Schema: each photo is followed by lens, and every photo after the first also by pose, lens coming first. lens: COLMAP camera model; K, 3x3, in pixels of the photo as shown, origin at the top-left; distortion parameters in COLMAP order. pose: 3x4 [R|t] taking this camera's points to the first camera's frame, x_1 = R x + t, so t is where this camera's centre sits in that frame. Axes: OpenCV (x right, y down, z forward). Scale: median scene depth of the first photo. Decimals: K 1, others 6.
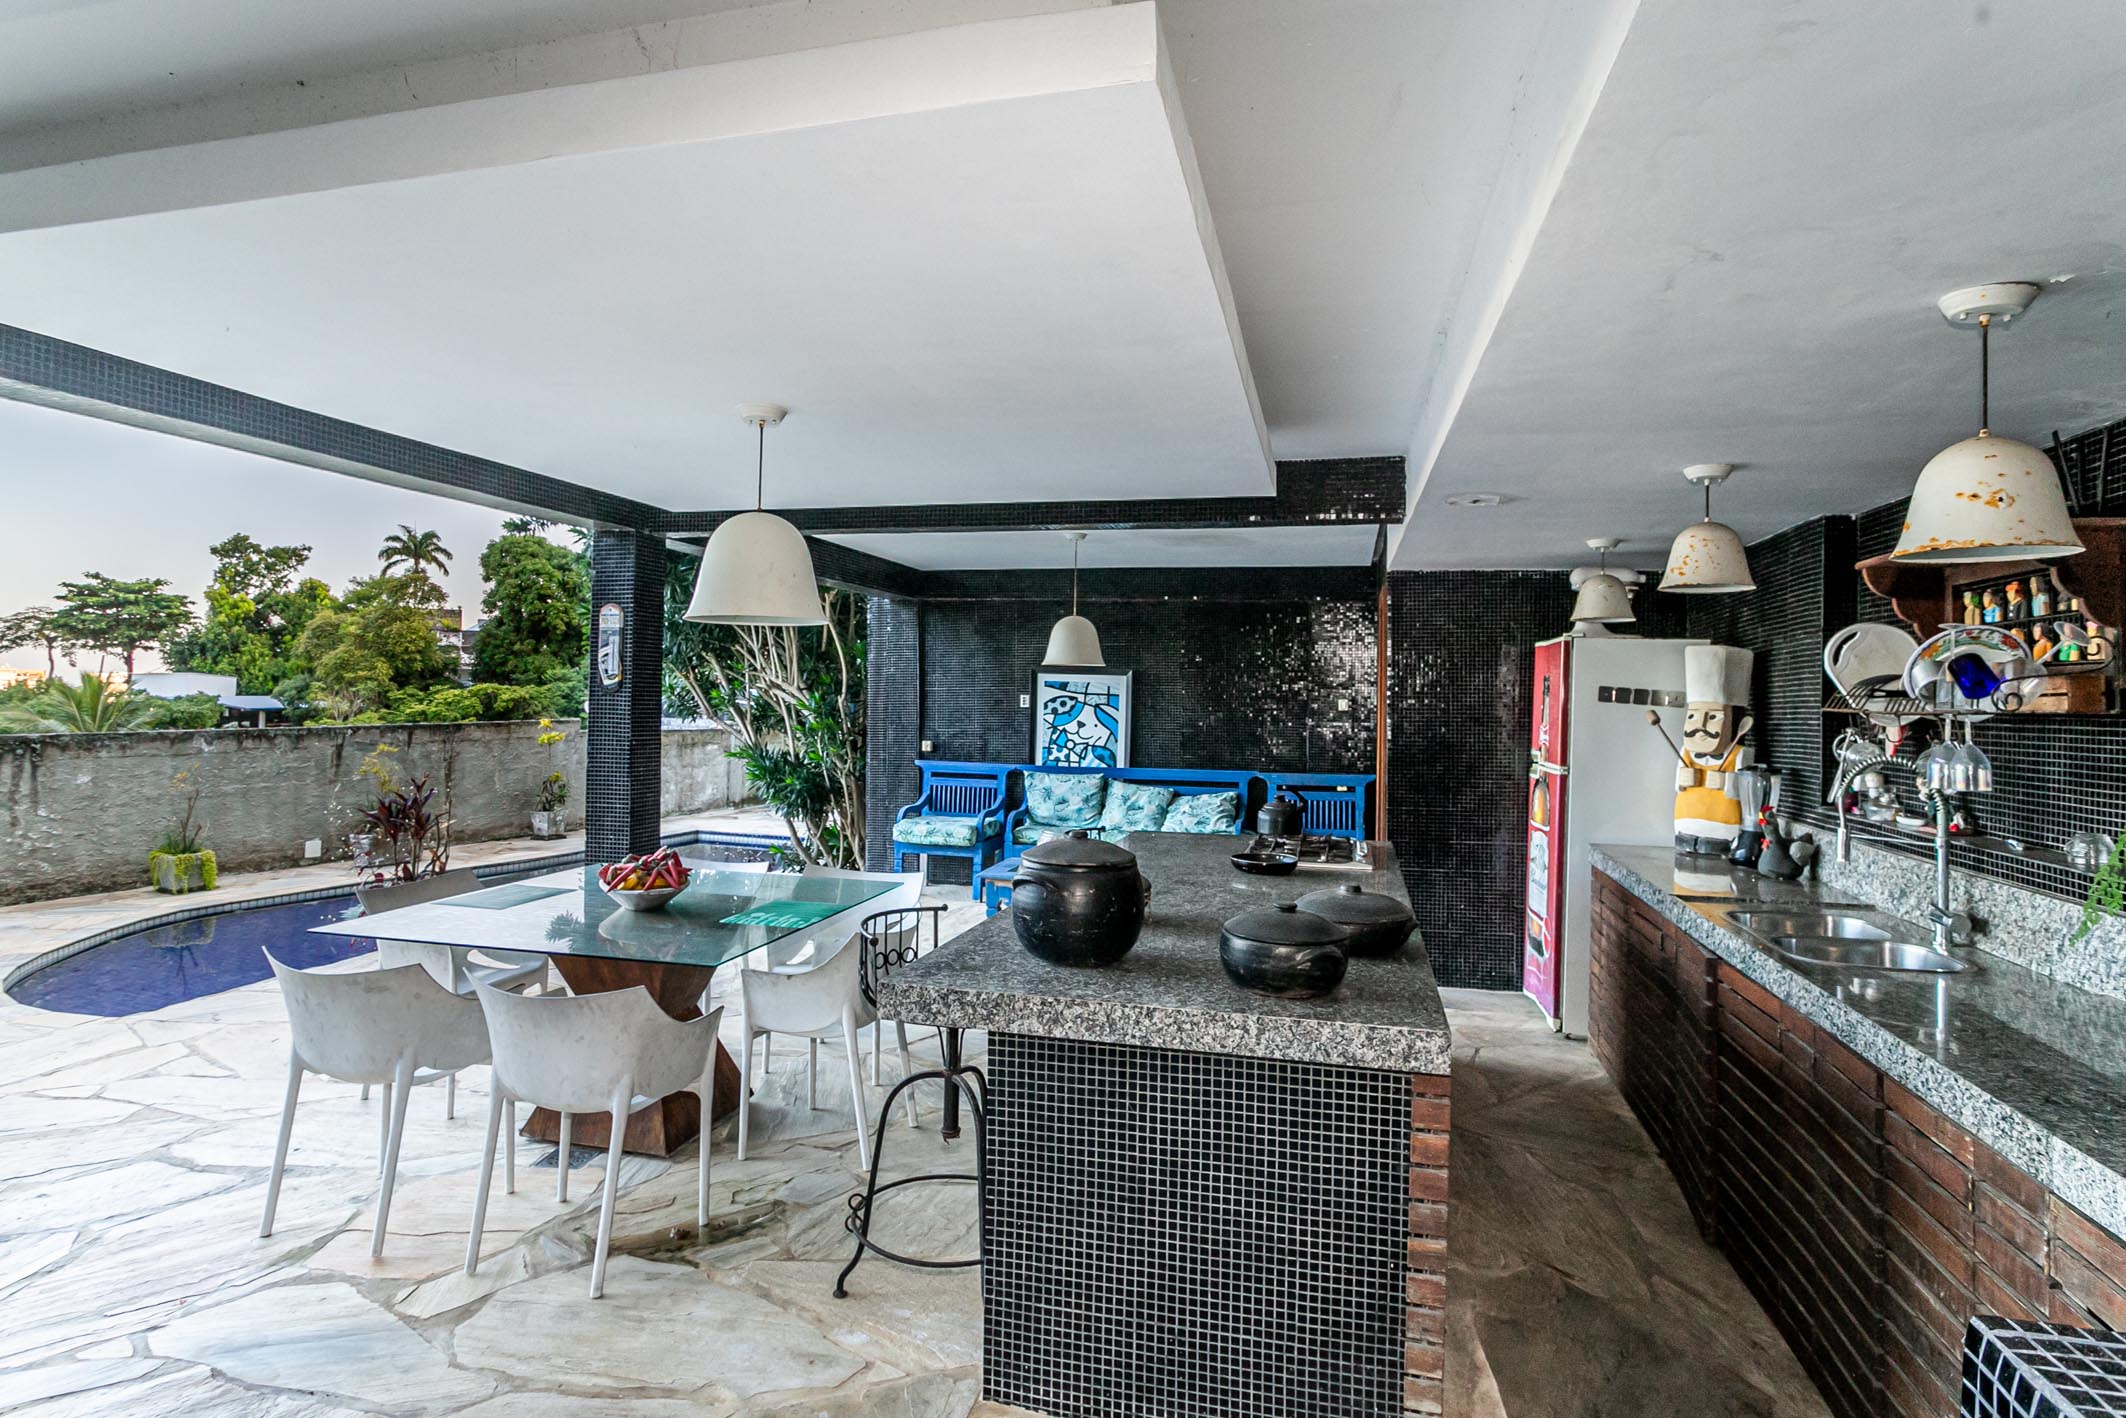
lens RADIAL K [[1090.0, 0, 1061.7], [0, 1090.0, 691.2], [0, 0, 1]] dist [-0.000889, 0.000028]
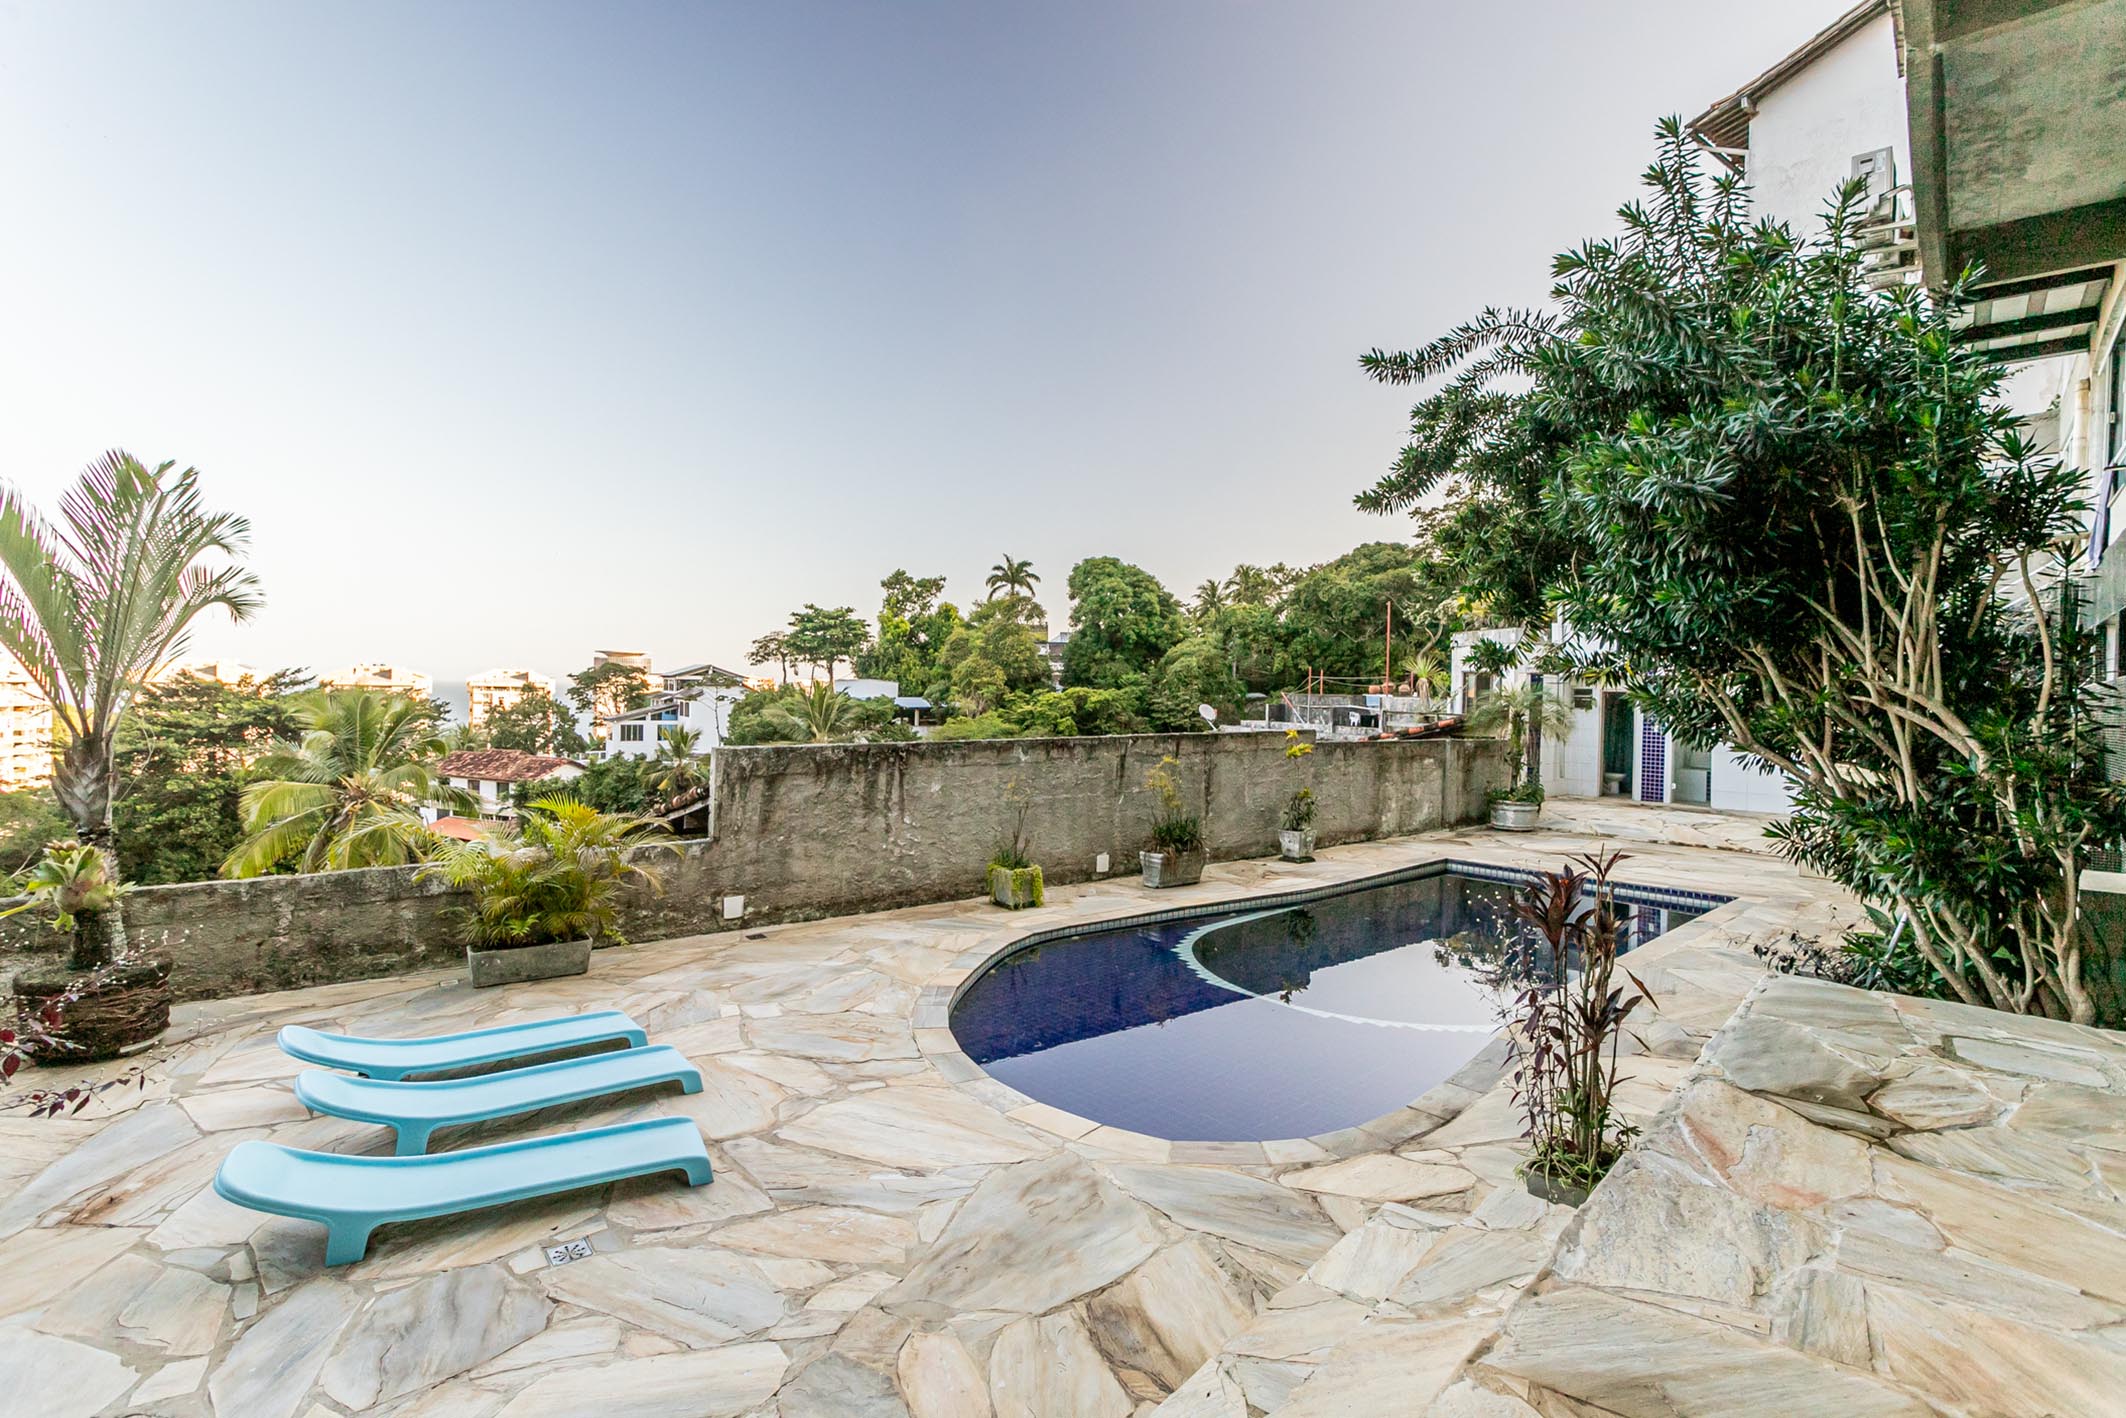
lens RADIAL K [[1009.7, 0, 1063.0], [0, 1009.7, 709.0], [0, 0, 1]] dist [0.000603, 0.000386]
pose [[0.893532, 0.008165, -0.448924, -0.059318], [-0.001179, 0.999874, 0.015839, -0.001032], [0.448997, -0.013624, 0.893429, 0.035107]]
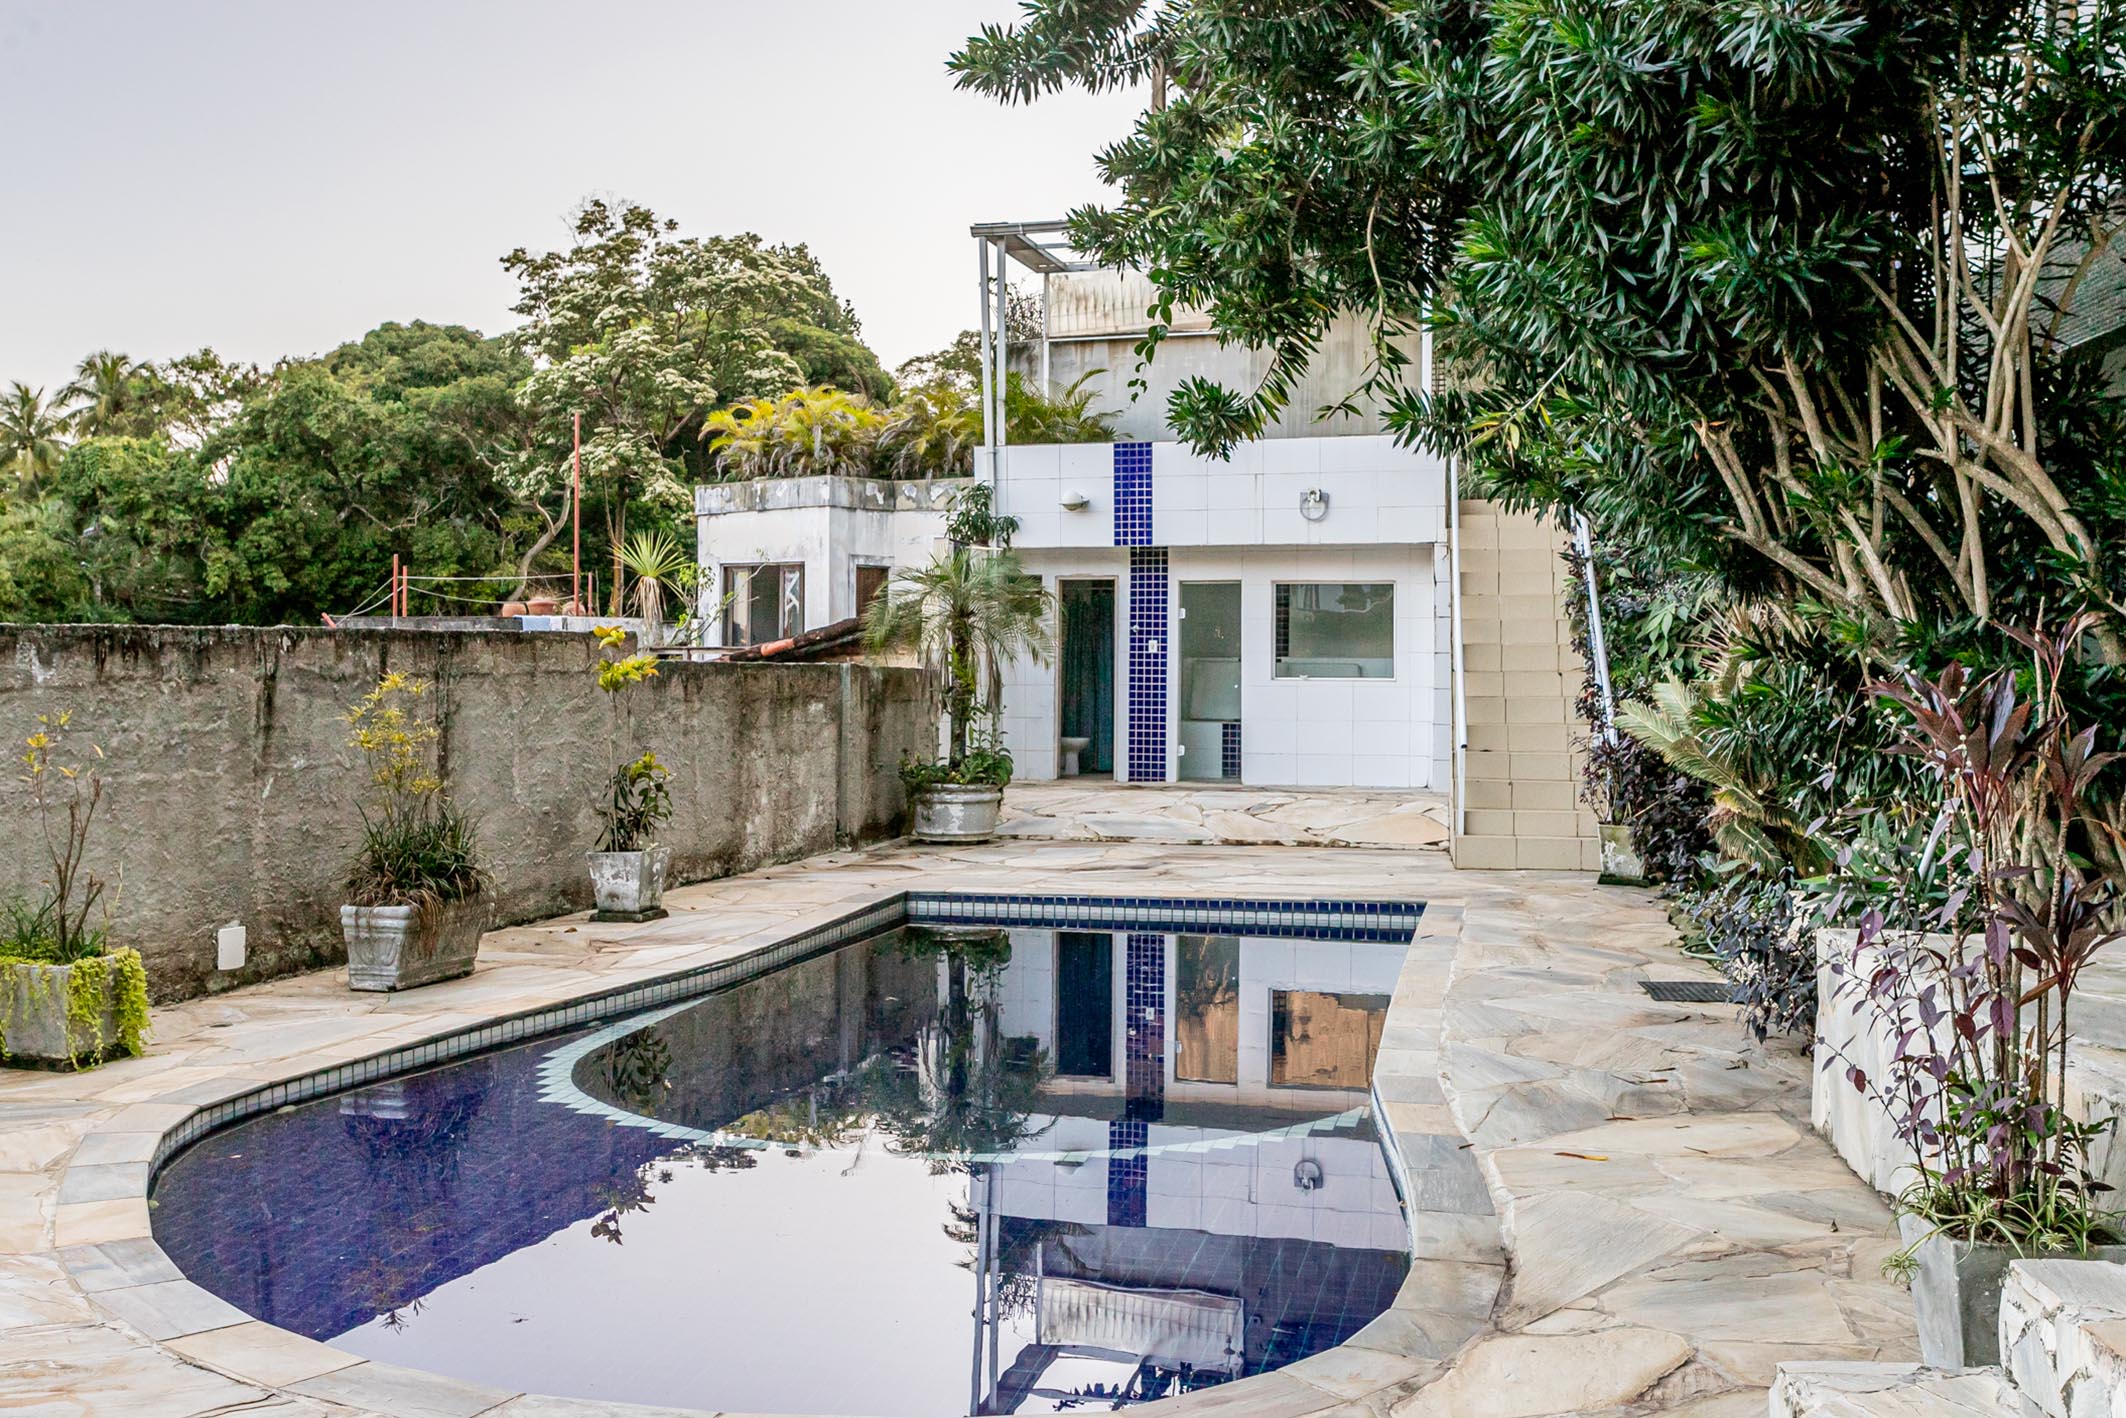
lens RADIAL K [[2153.7, 0, 1063.0], [0, 2153.7, 709.0], [0, 0, 1]] dist [0.011136, -0.008969]
pose [[0.989493, -0.015488, 0.143752, -0.094354], [0.011775, 0.999576, 0.026643, 0.008364], [-0.144103, -0.024670, 0.989255, 0.040176]]
